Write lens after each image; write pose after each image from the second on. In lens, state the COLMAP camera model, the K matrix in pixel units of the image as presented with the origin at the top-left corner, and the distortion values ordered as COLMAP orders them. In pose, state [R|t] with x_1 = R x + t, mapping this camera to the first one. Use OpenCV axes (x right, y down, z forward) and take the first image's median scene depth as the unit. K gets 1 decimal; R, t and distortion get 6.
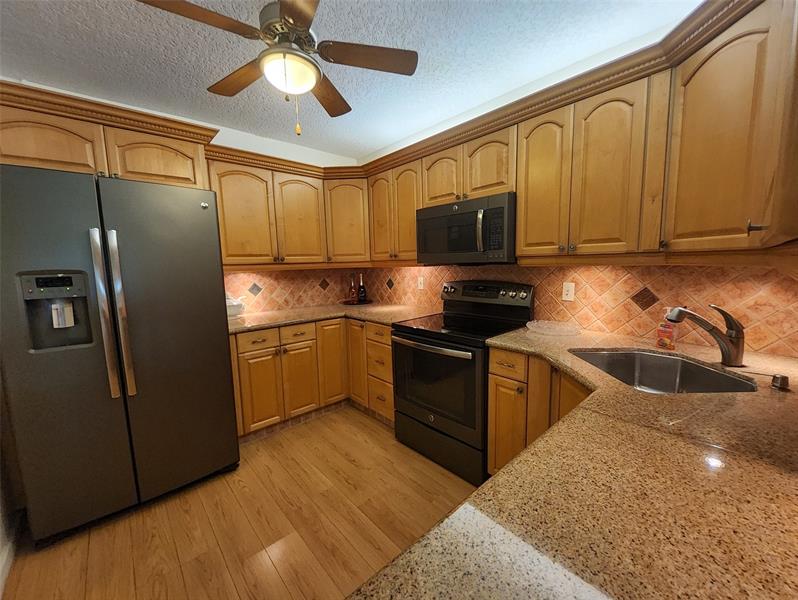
lens RADIAL K [[315.4, 0, 397.8], [0, 315.4, 300.4], [0, 0, 1]] dist [-0.001020, -0.000710]
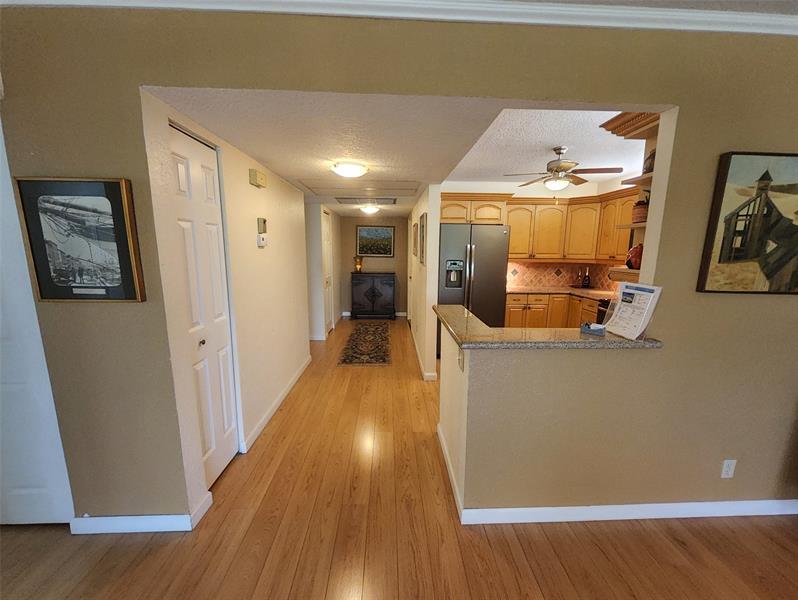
lens RADIAL K [[315.4, 0, 394.6], [0, 315.4, 303.2], [0, 0, 1]] dist [-0.001020, -0.000710]
pose [[0.757946, 0.140499, -0.637006, 0.175389], [-0.103871, 0.990065, 0.094779, 0.037757], [0.643994, -0.005671, 0.765010, -0.751548]]
